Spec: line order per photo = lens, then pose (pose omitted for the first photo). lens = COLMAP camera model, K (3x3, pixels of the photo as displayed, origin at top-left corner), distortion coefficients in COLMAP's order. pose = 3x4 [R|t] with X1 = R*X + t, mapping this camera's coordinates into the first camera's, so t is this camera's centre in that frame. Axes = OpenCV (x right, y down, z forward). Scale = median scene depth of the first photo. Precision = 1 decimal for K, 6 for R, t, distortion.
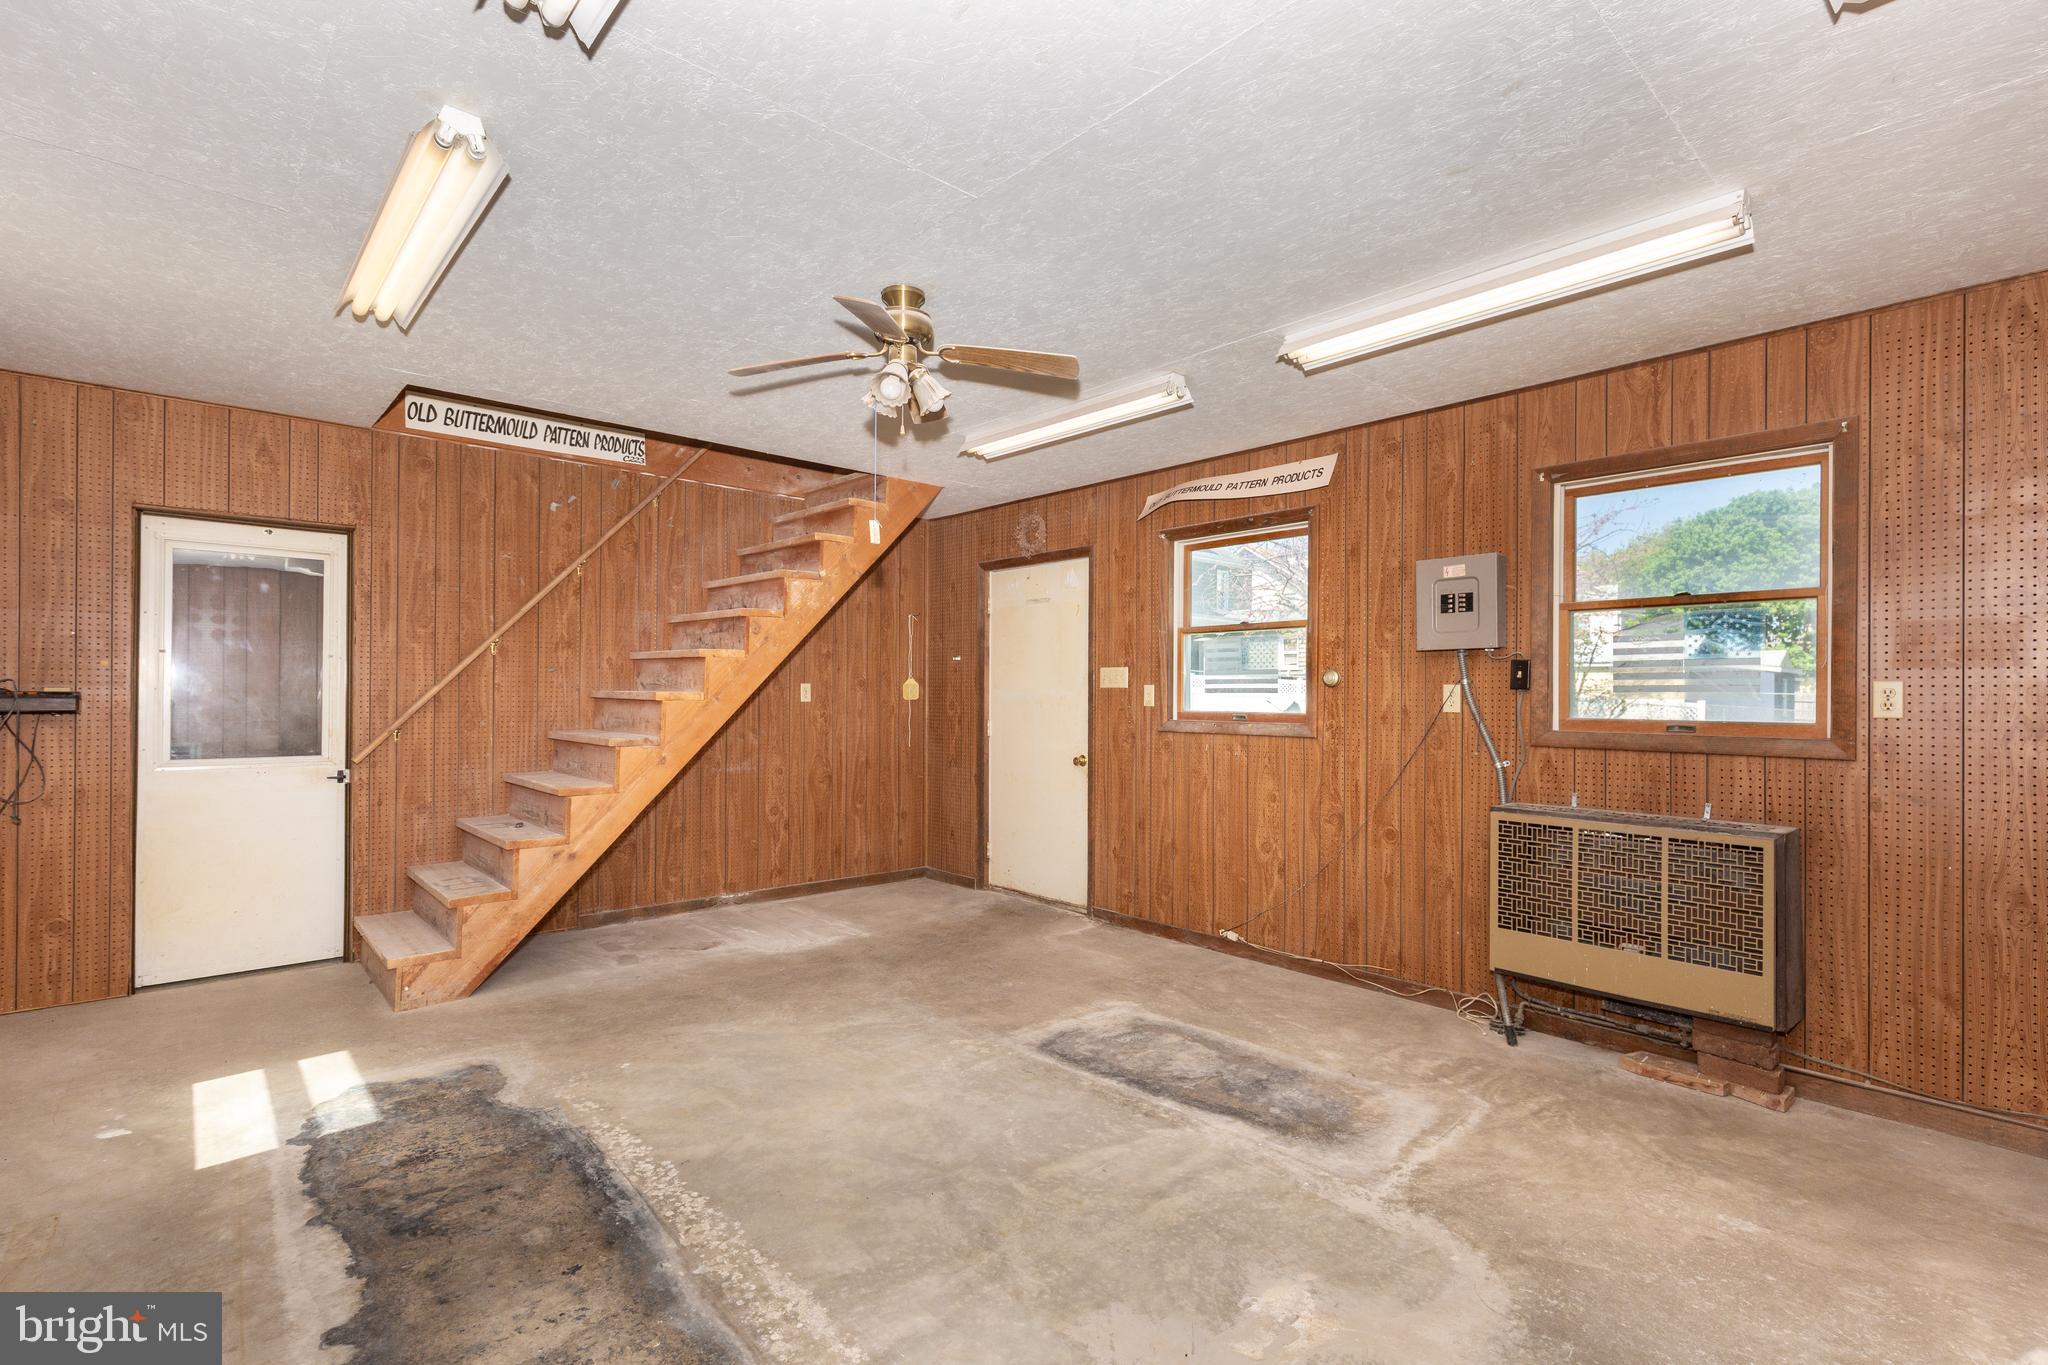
lens RADIAL K [[948.4, 0, 1050.6], [0, 948.4, 690.0], [0, 0, 1]] dist [0.008209, -0.000240]
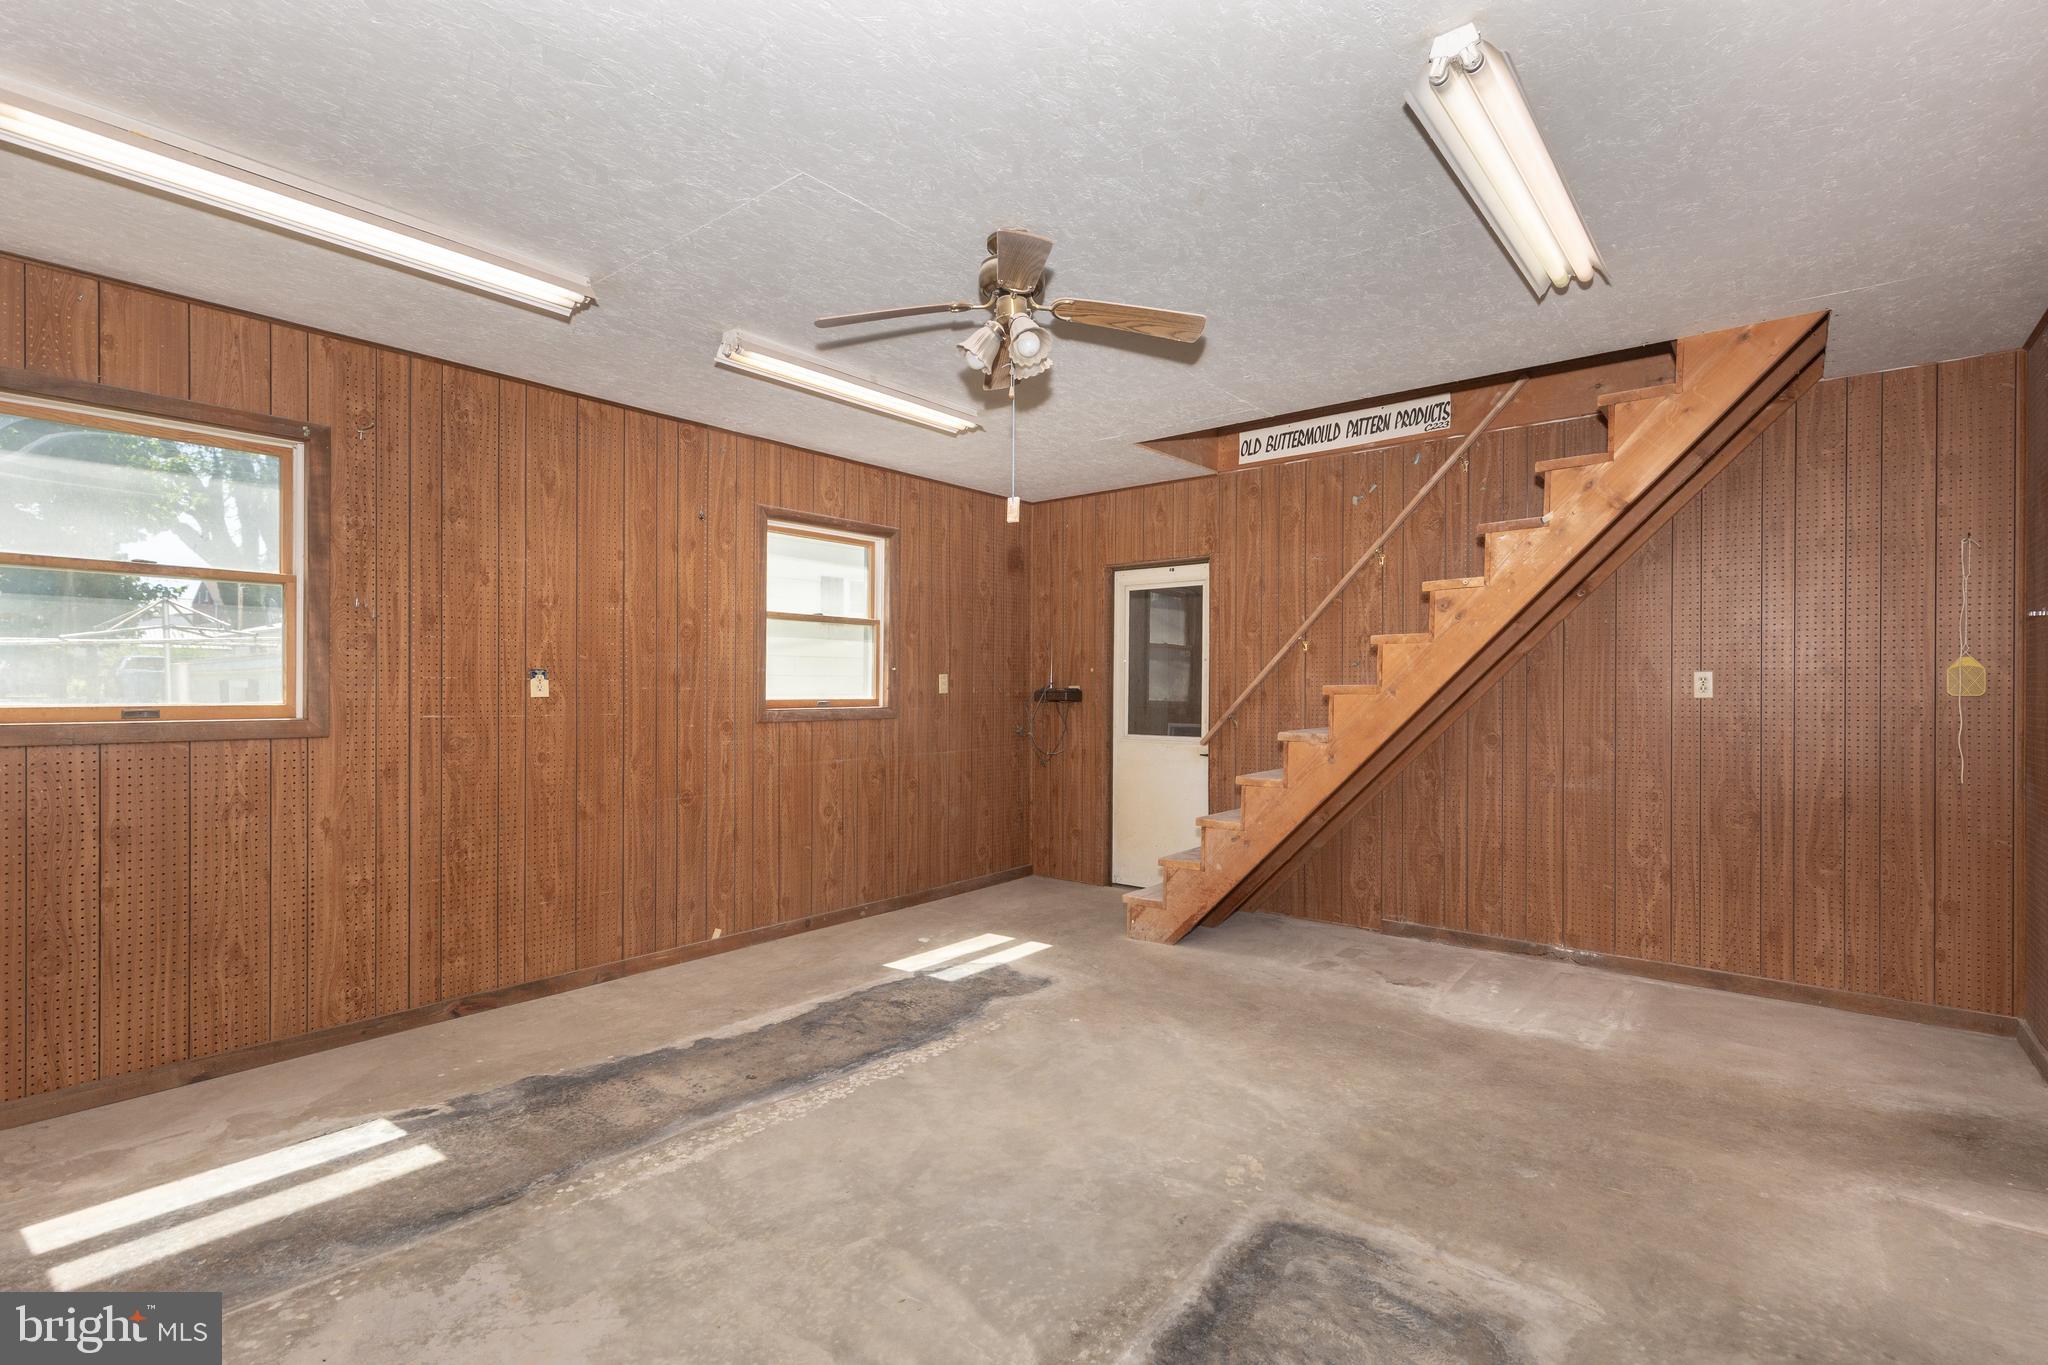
lens RADIAL K [[973.1, 0, 1012.4], [0, 973.1, 690.3], [0, 0, 1]] dist [0.011259, -0.000335]
pose [[0.126082, -0.003318, -0.992014, 0.655073], [0.005309, 0.999982, -0.002670, 0.009942], [0.992006, -0.004929, 0.126098, 0.758172]]
